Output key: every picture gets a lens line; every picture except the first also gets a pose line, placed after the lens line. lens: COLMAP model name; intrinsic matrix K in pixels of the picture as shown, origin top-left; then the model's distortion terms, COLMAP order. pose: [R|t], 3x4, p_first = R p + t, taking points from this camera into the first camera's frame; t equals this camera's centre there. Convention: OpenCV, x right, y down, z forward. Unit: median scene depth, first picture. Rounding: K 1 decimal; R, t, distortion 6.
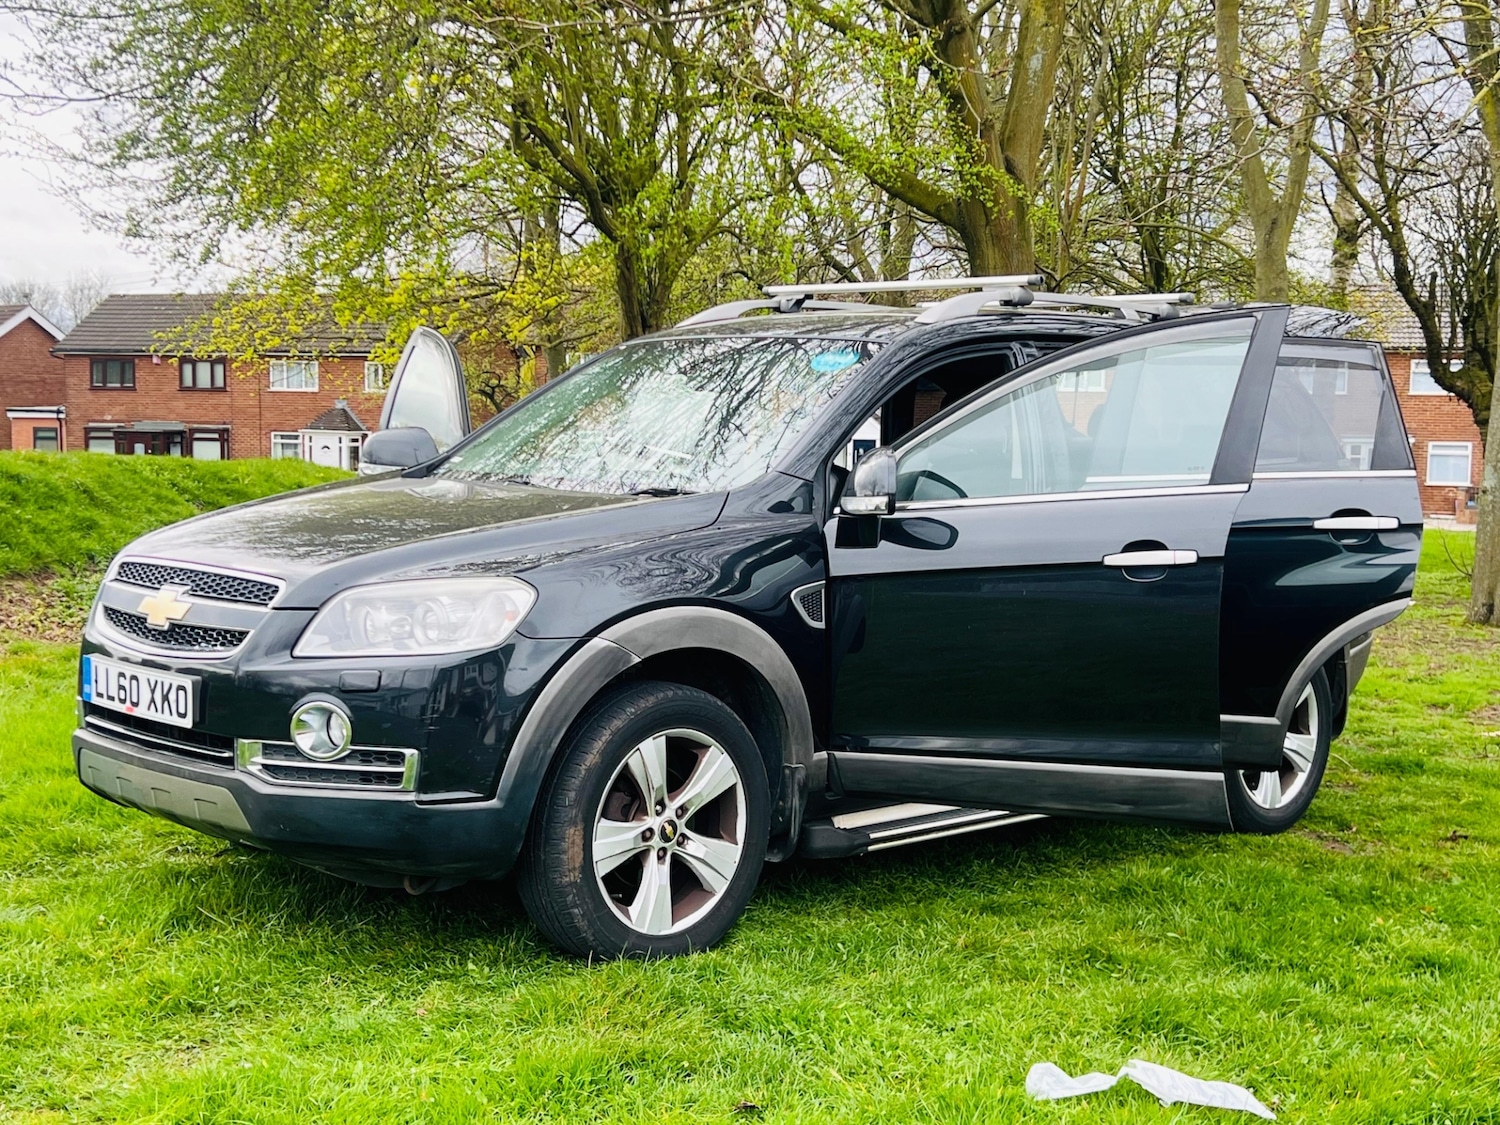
lens RADIAL K [[2145.7, 0, 740.9], [0, 2145.7, 566.0], [0, 0, 1]] dist [0.075775, 0.000000]
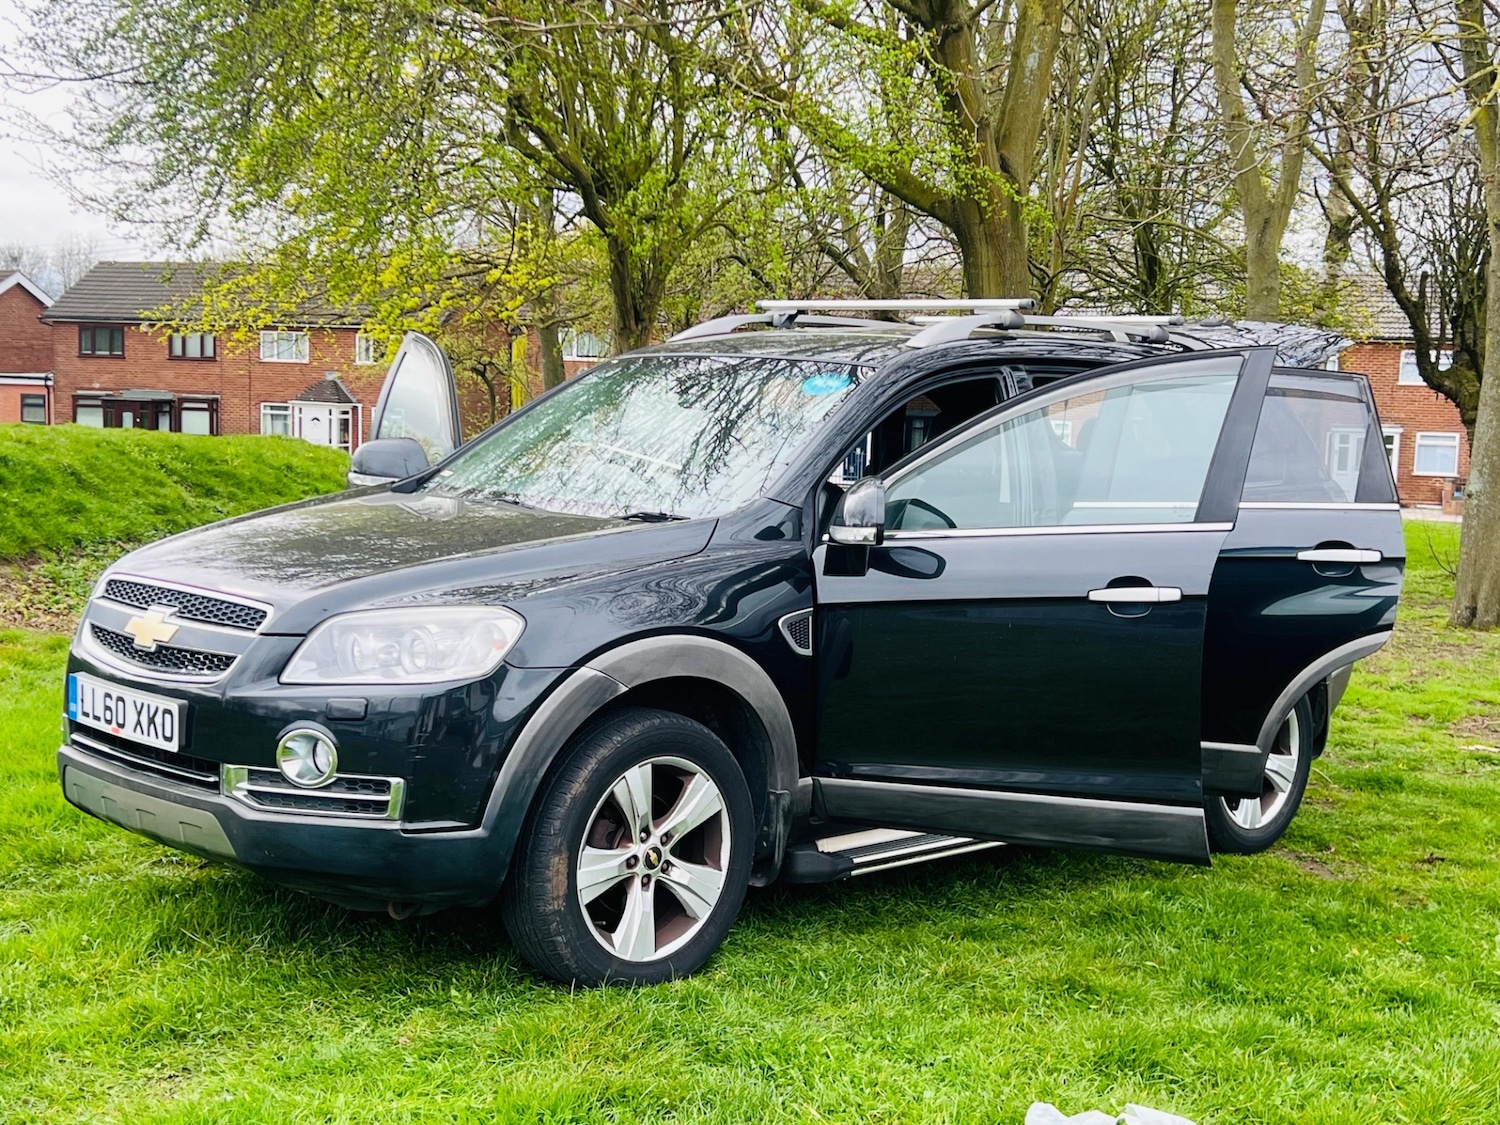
lens RADIAL K [[2145.7, 0, 762.0], [0, 2145.7, 566.1], [0, 0, 1]] dist [0.075775, 0.000000]
pose [[0.999778, 0.015168, 0.014602, 0.000546], [-0.015359, 0.999796, 0.013099, -0.025957], [-0.014401, -0.013321, 0.999808, -0.004134]]
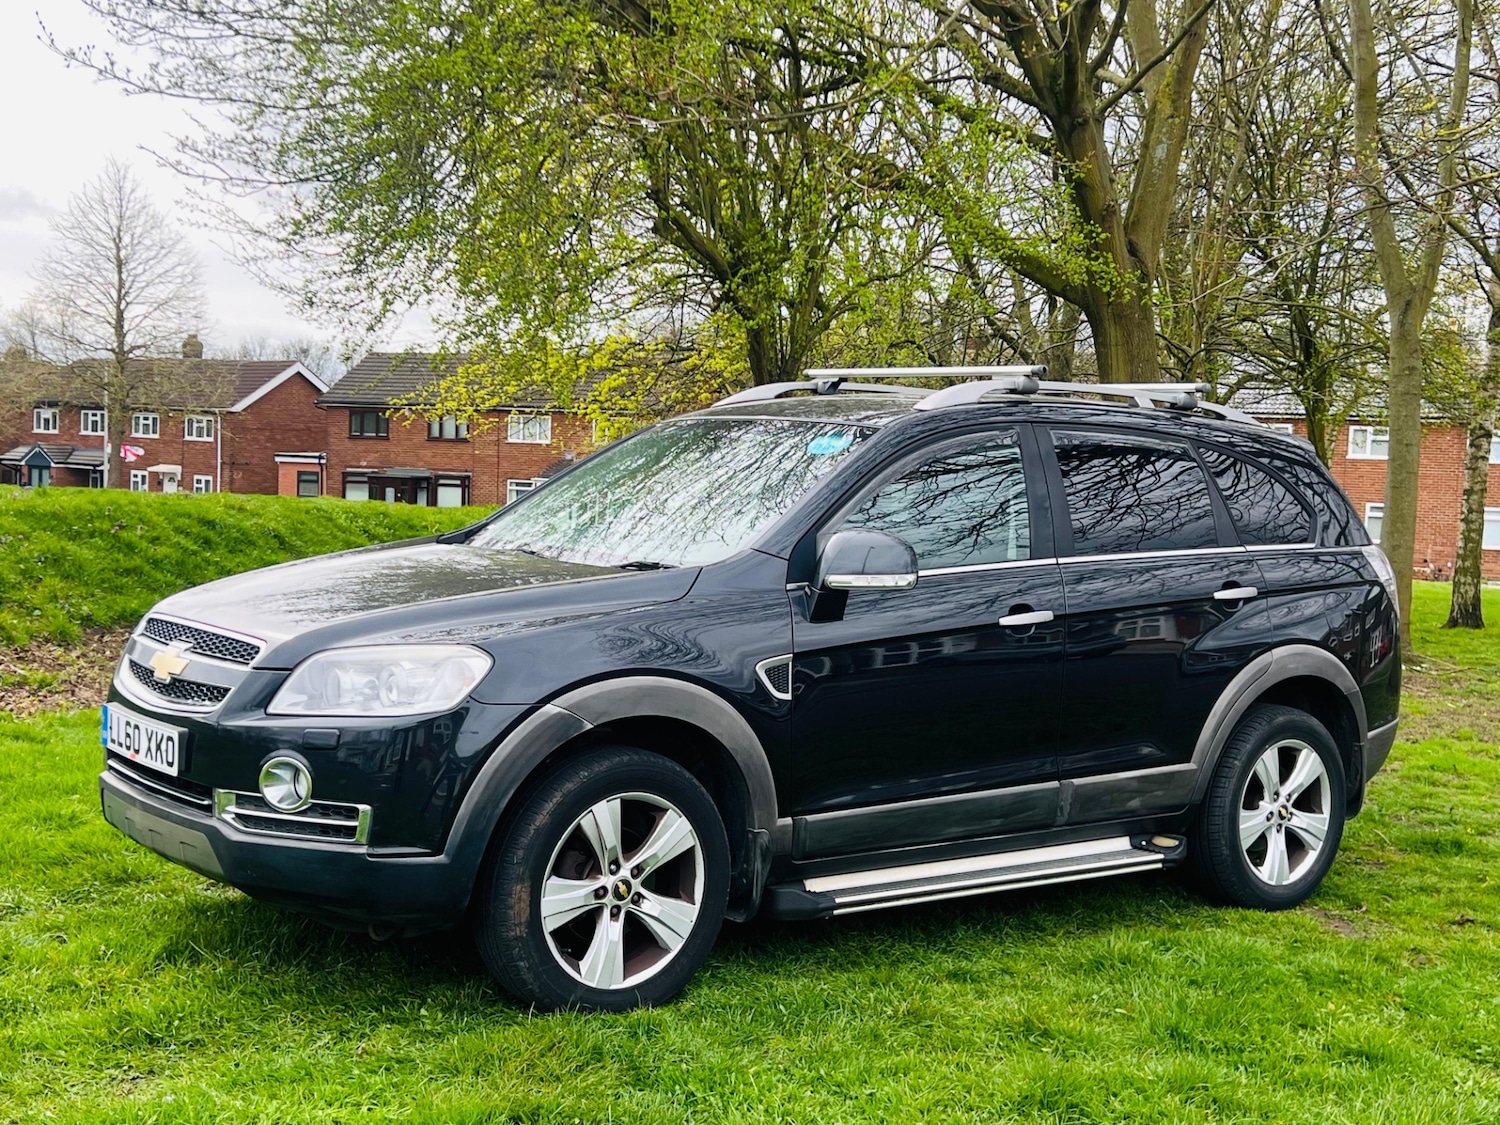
lens RADIAL K [[2016.2, 0, 756.1], [0, 2016.2, 526.1], [0, 0, 1]] dist [0.050778, 0.000000]
pose [[0.993975, 0.023766, -0.106995, 0.127368], [-0.028114, 0.998831, -0.039319, -0.016866], [0.105936, 0.042090, 0.993482, 0.014801]]
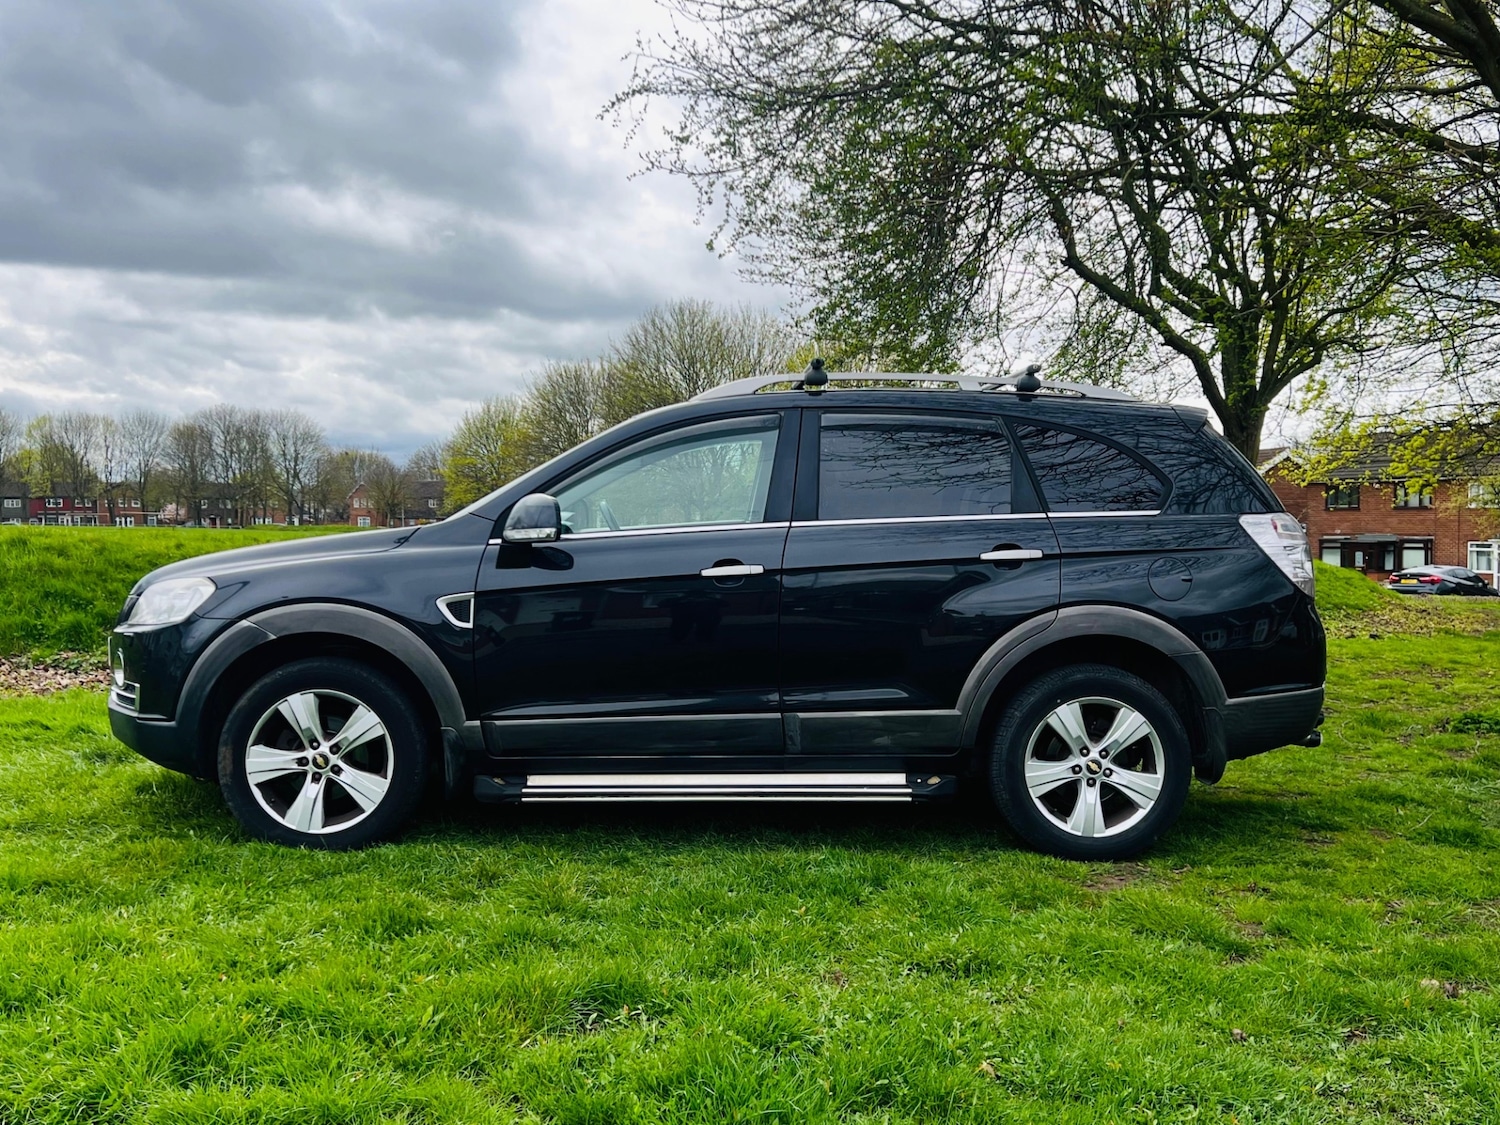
lens RADIAL K [[1664.6, 0, 762.1], [0, 1664.6, 561.9], [0, 0, 1]] dist [0.060357, 0.000000]
pose [[0.745097, 0.004943, -0.666937, 0.883981], [-0.042457, 0.998296, -0.040033, 0.022189], [0.665603, 0.058145, 0.744038, 0.345451]]
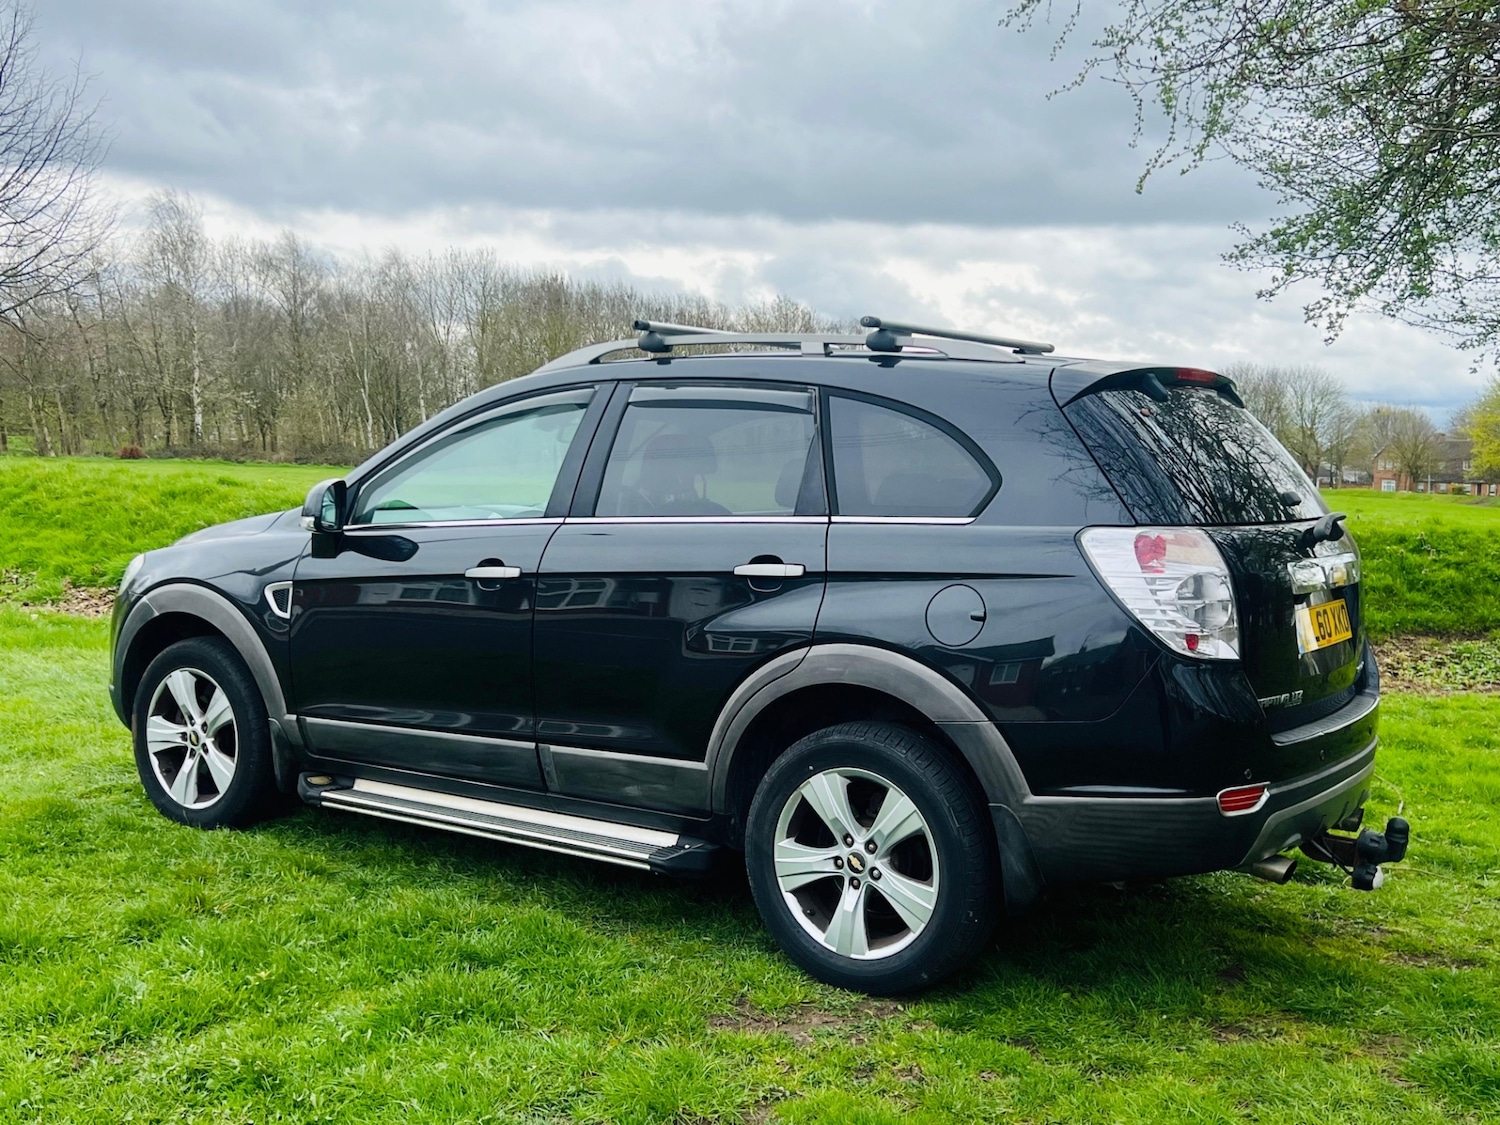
lens RADIAL K [[1671.3, 0, 739.7], [0, 1671.3, 563.7], [0, 0, 1]] dist [0.054609, 0.000000]
pose [[0.185125, 0.047979, -0.981543, 1.091972], [-0.090716, 0.995377, 0.031546, -0.060591], [0.978519, 0.083202, 0.188621, 1.086905]]
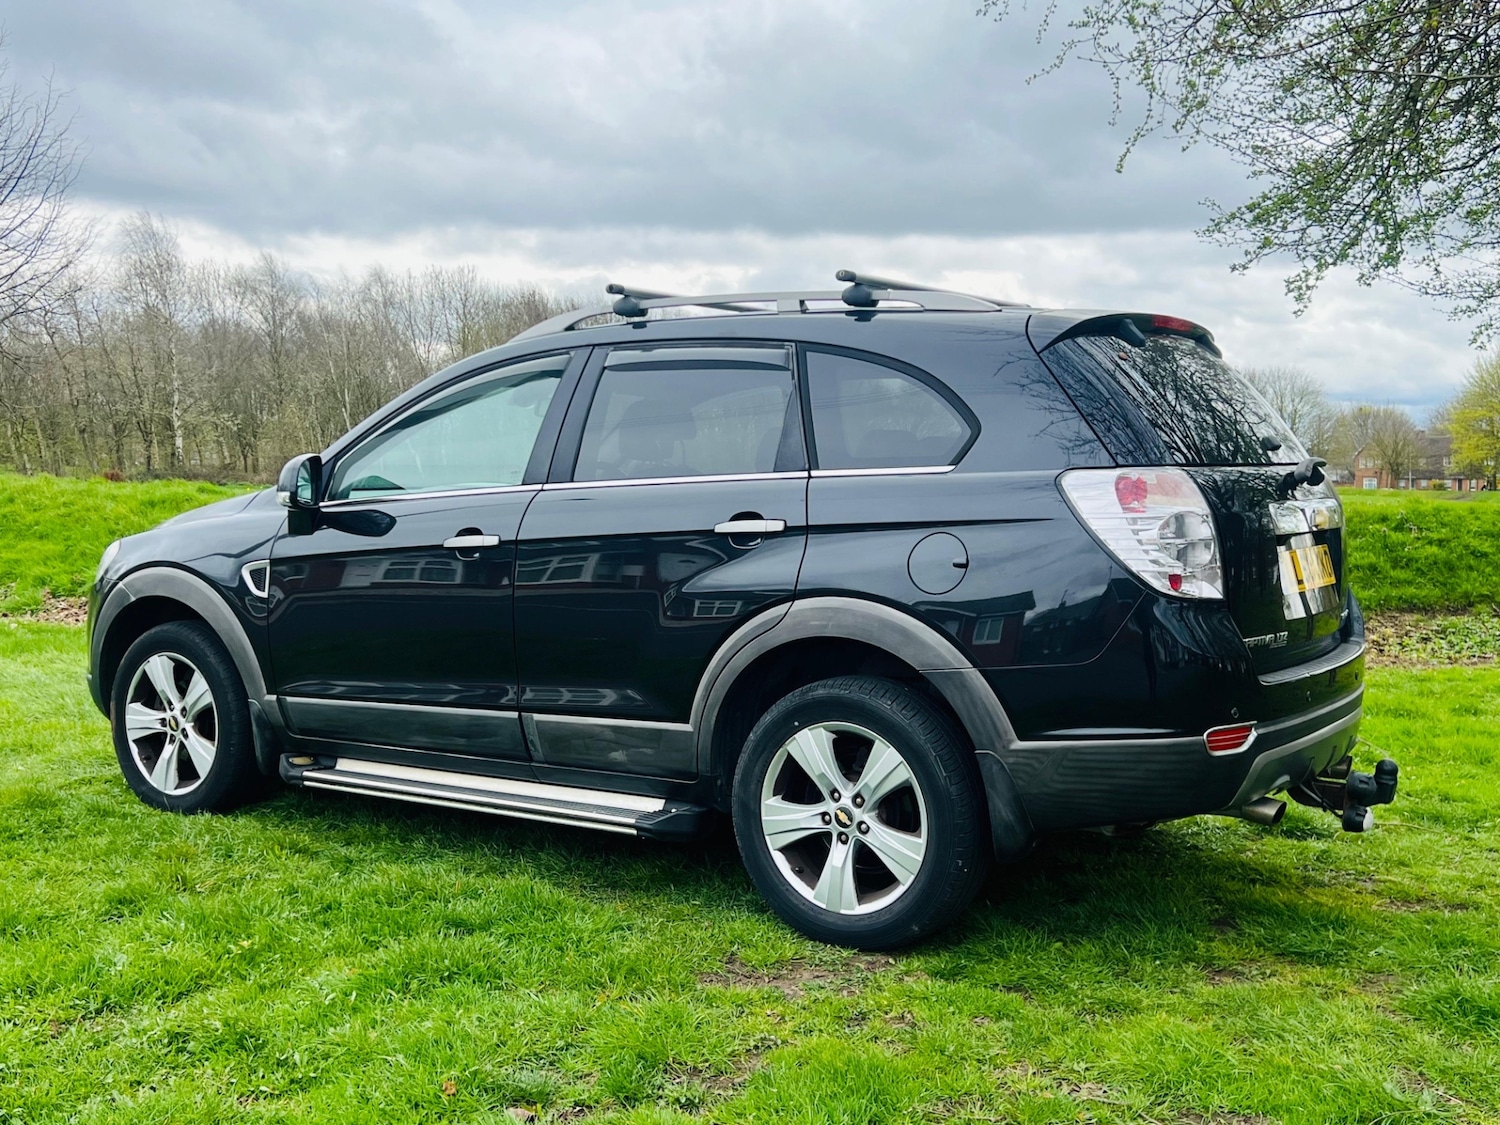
lens RADIAL K [[1671.3, 0, 743.7], [0, 1671.3, 564.4], [0, 0, 1]] dist [0.054609, 0.000000]
pose [[0.196279, 0.034511, -0.979941, 1.086952], [-0.067968, 0.997456, 0.021514, -0.031481], [0.978190, 0.062381, 0.198125, 1.093281]]
